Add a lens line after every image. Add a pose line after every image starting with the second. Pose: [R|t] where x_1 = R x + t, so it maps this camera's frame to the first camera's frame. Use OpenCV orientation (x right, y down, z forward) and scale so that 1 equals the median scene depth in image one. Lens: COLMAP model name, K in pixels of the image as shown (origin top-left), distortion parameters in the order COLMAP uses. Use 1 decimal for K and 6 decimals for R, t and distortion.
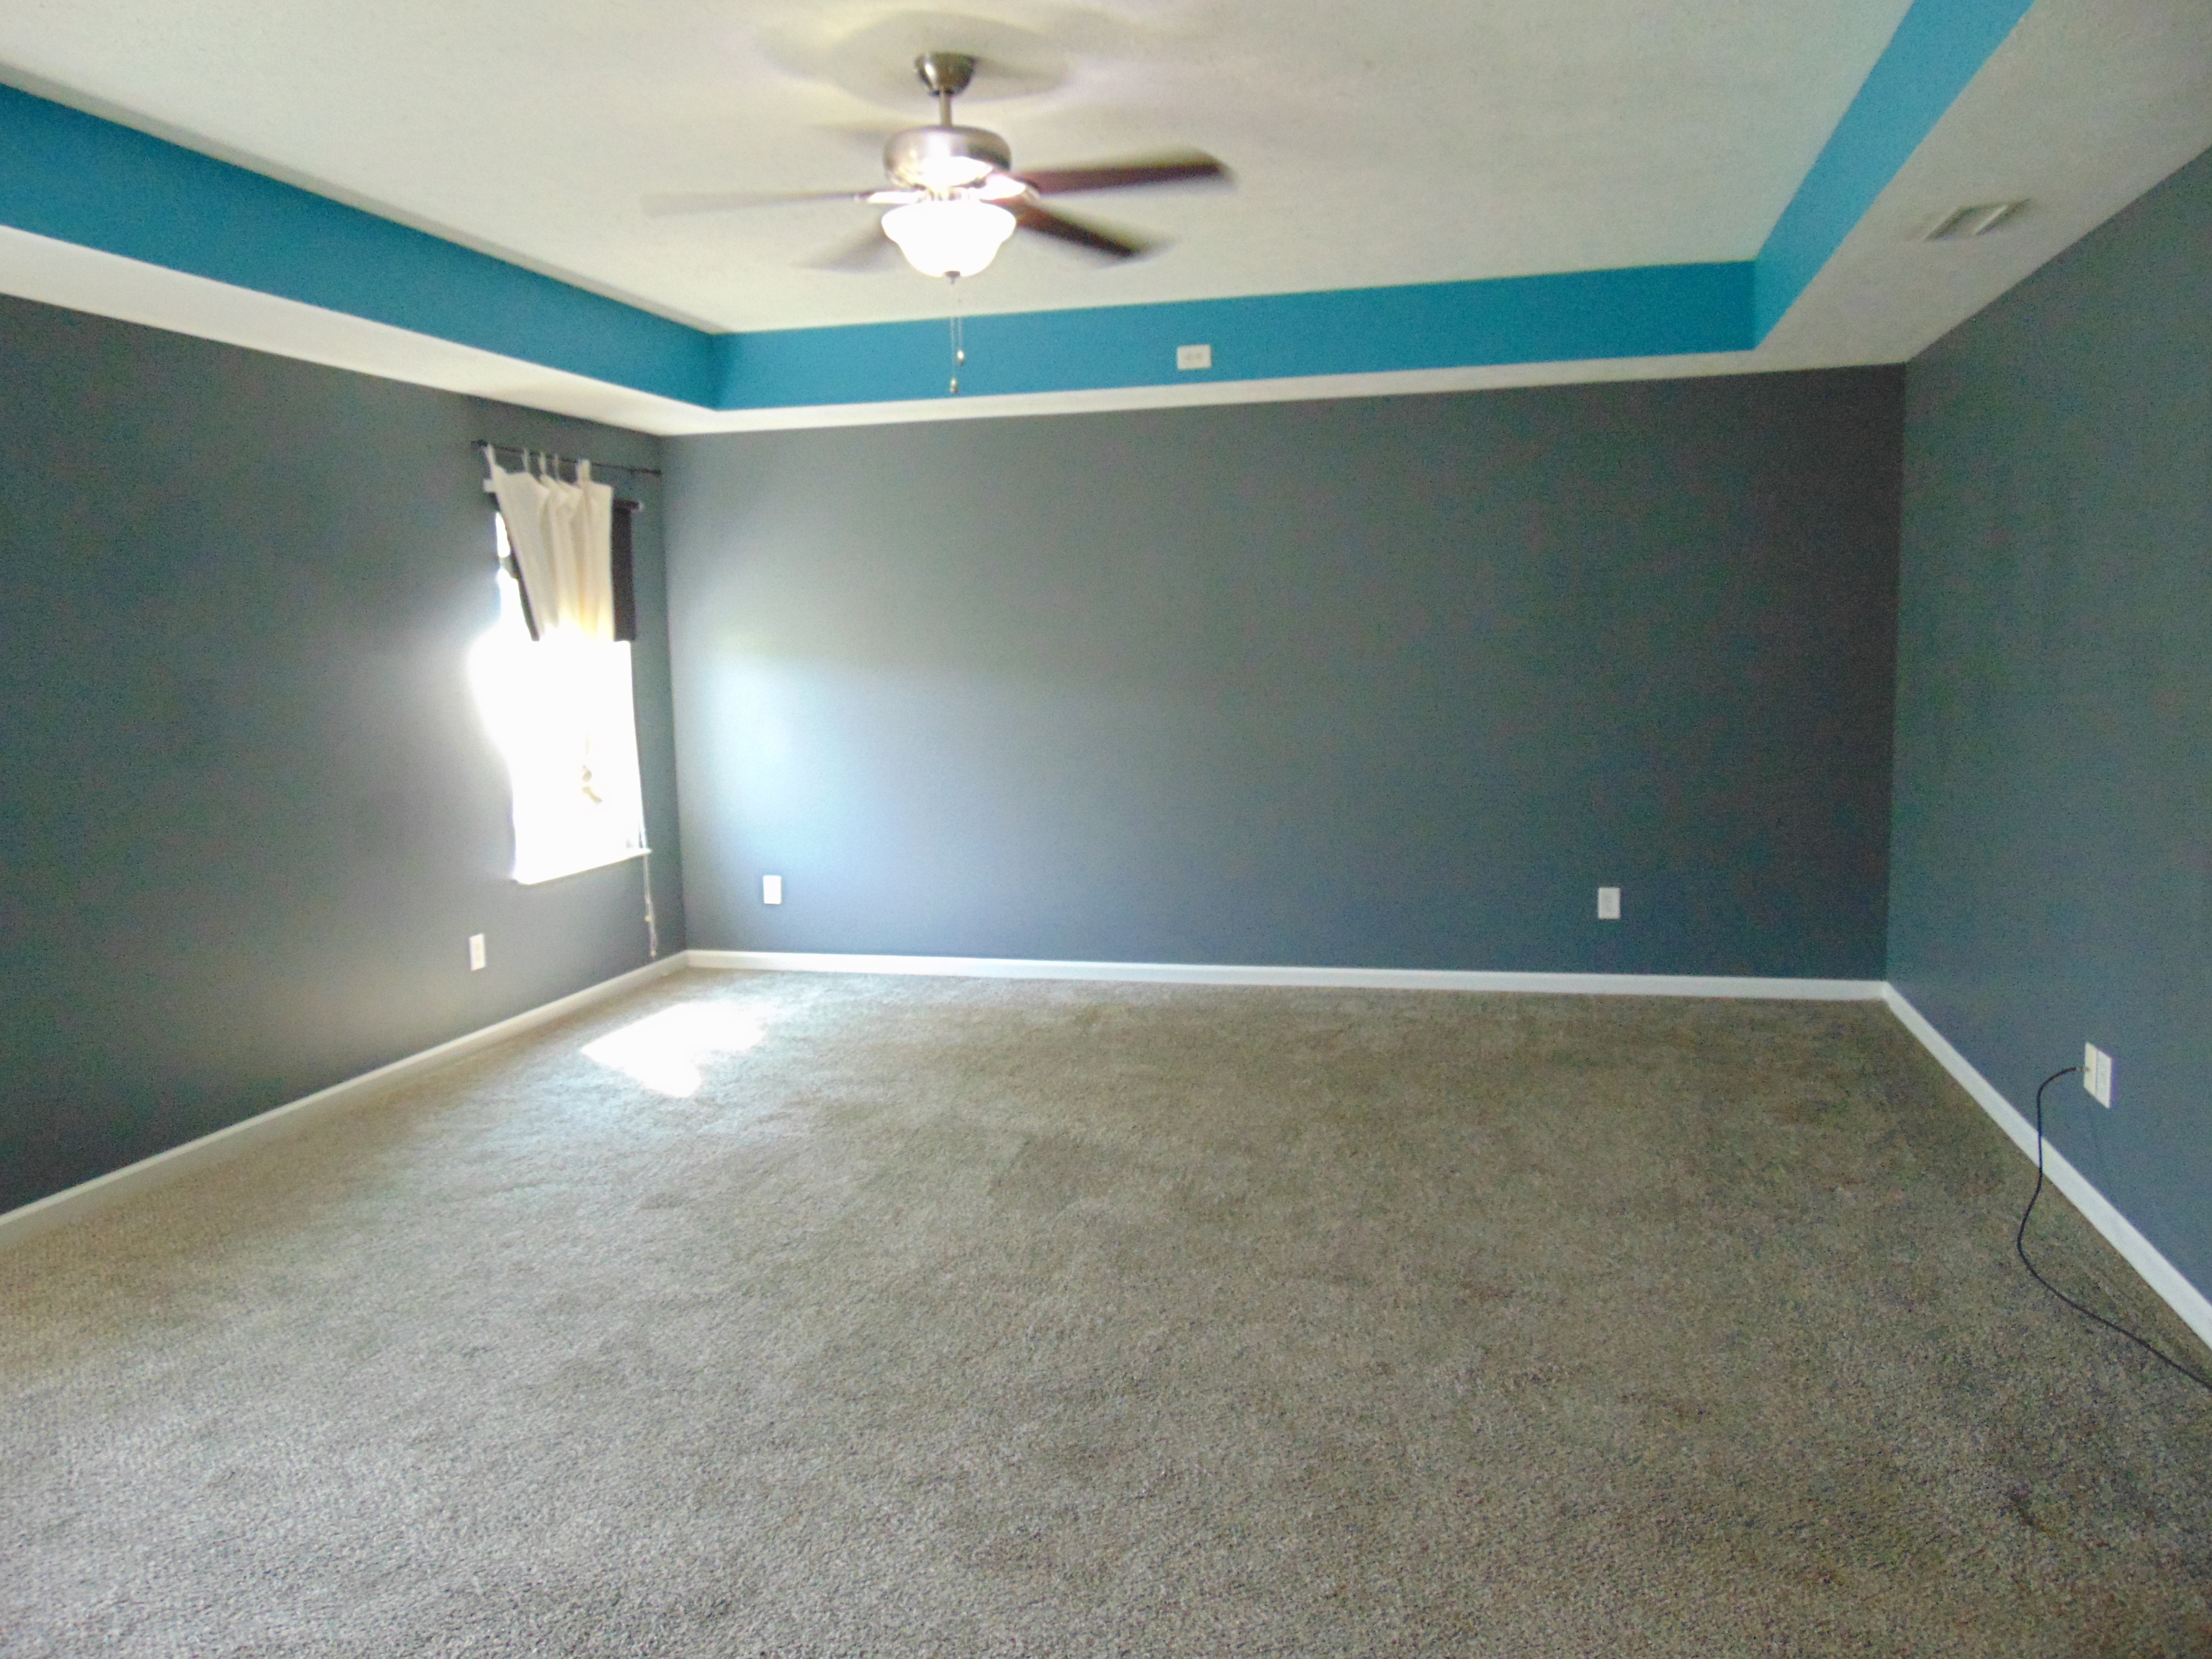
lens RADIAL K [[1657.3, 0, 1109.6], [0, 1657.3, 820.1], [0, 0, 1]] dist [-0.031360, 0.044166]
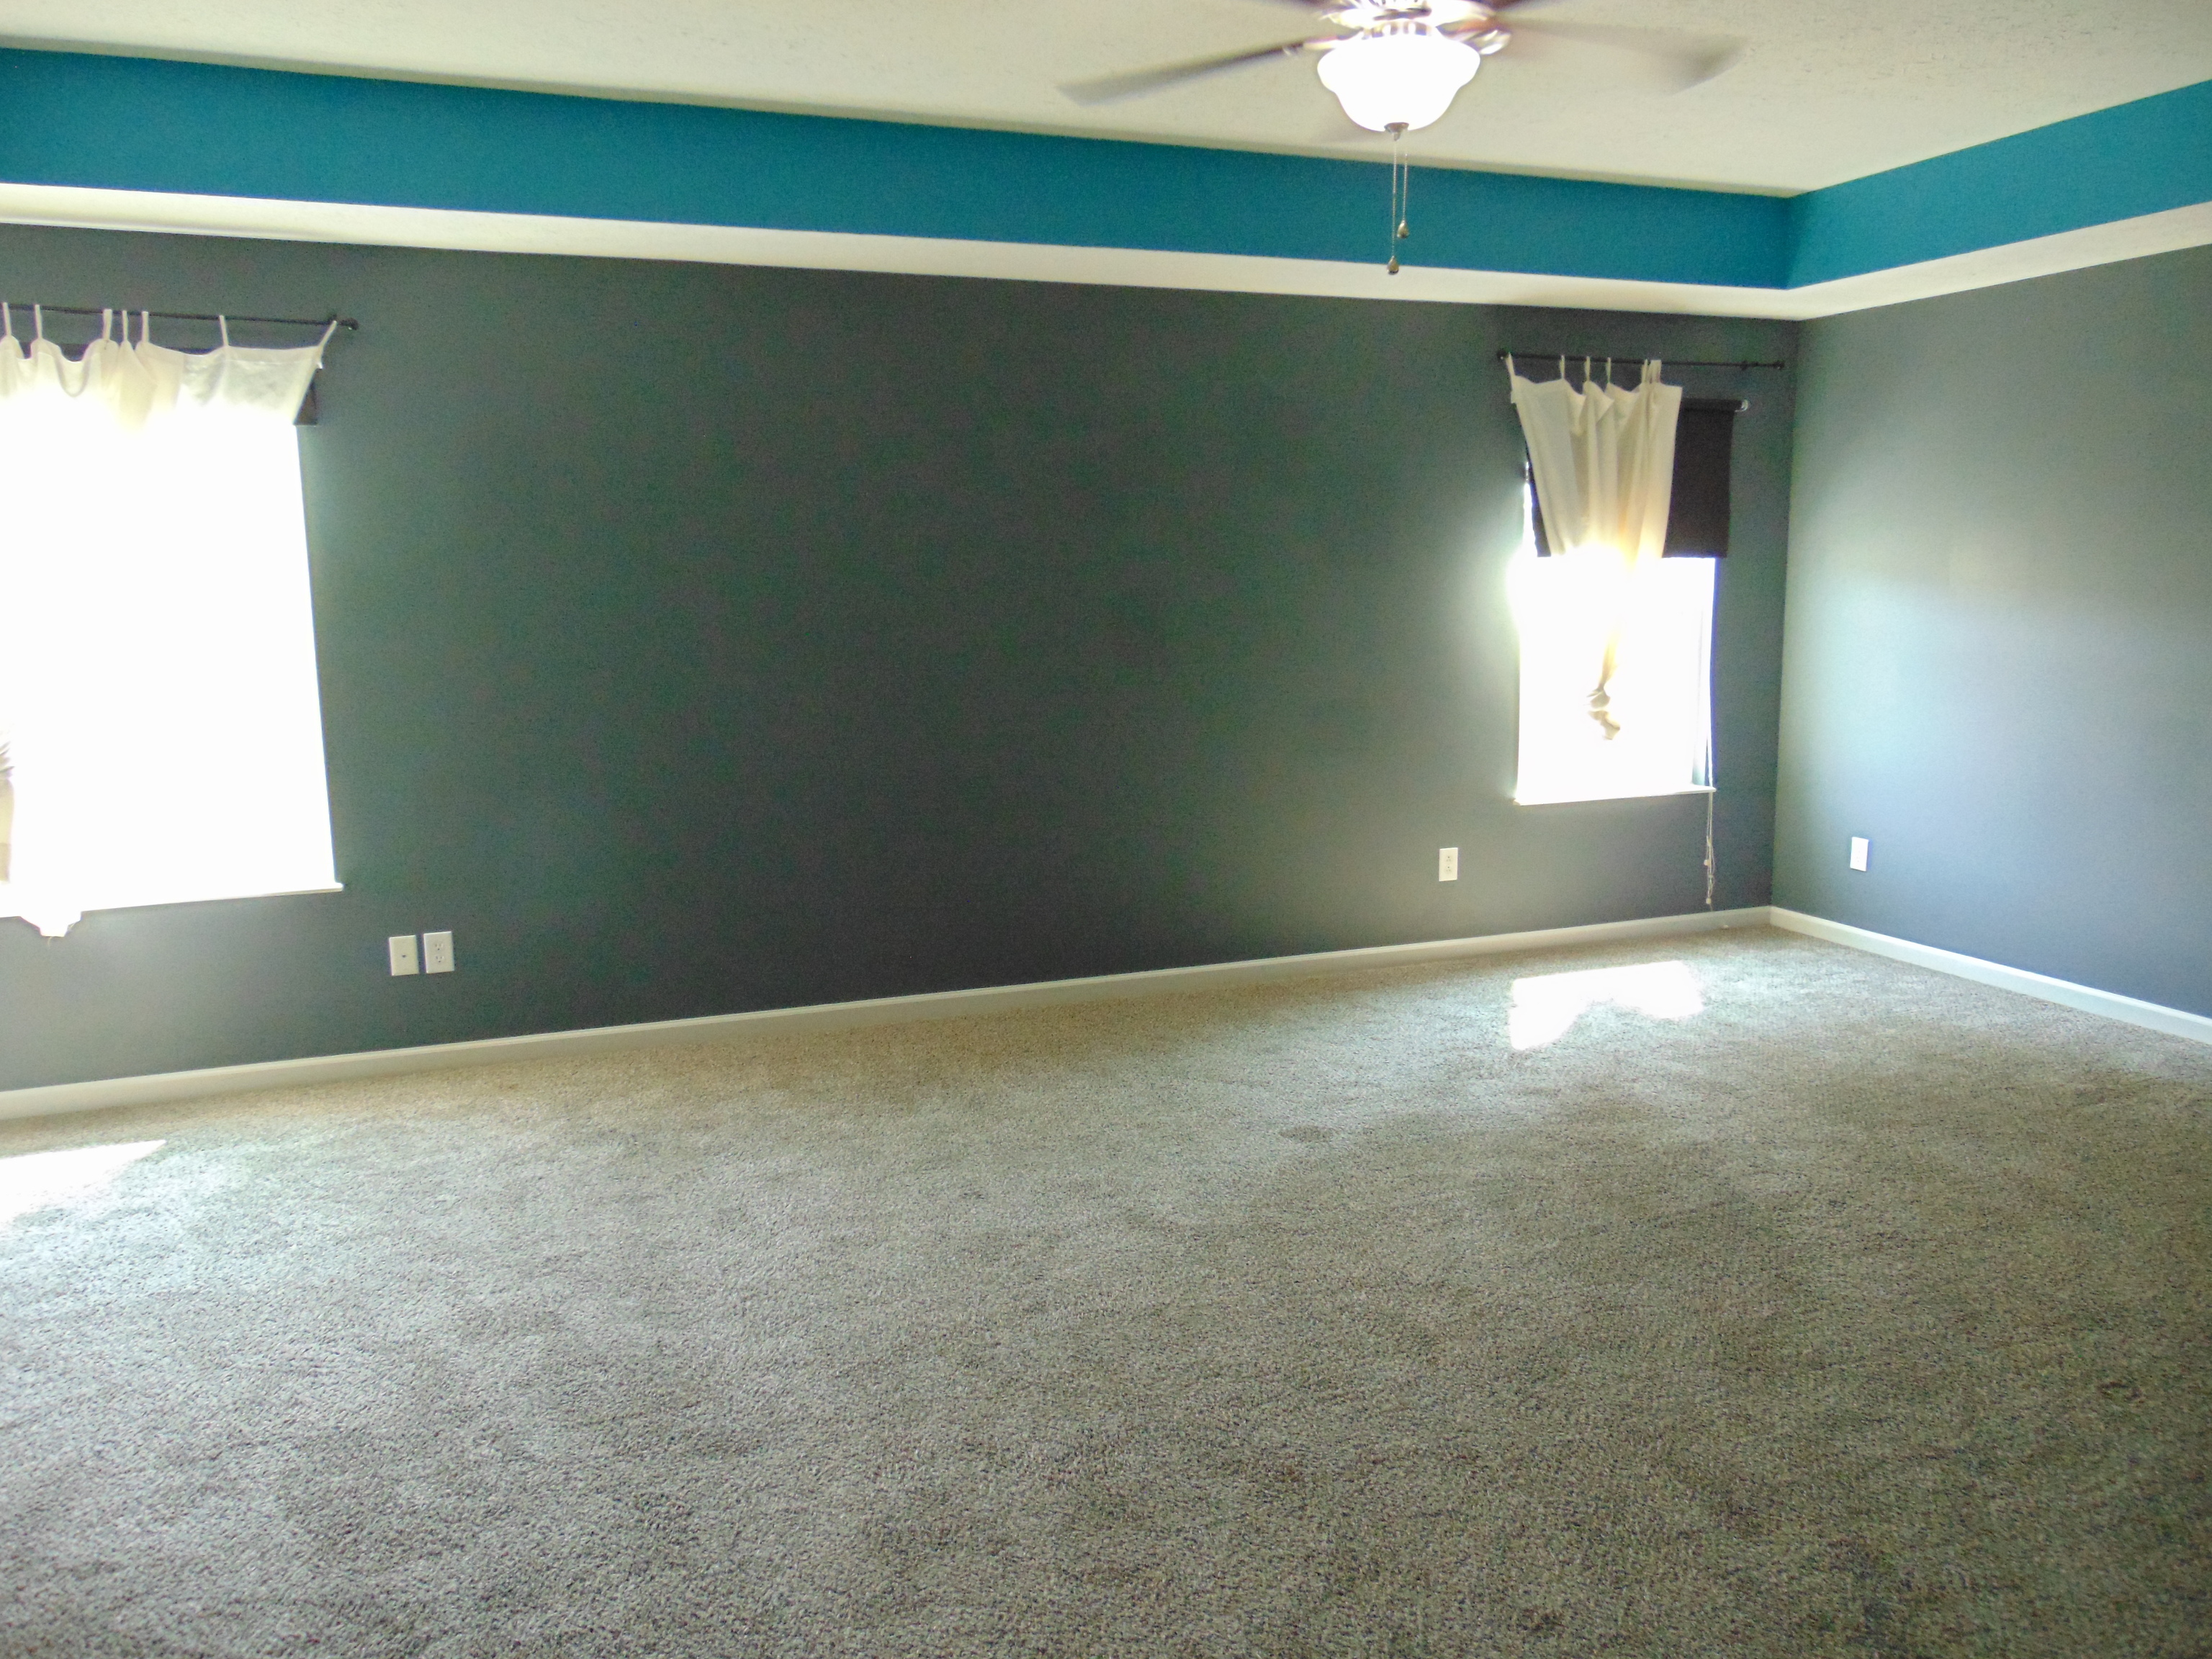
lens RADIAL K [[1657.3, 0, 1108.8], [0, 1657.3, 826.1], [0, 0, 1]] dist [-0.031360, 0.044166]
pose [[0.569642, 0.144314, -0.809124, 0.345850], [-0.093099, 0.989457, 0.110935, -0.039928], [0.816603, 0.012136, 0.577072, 0.259985]]
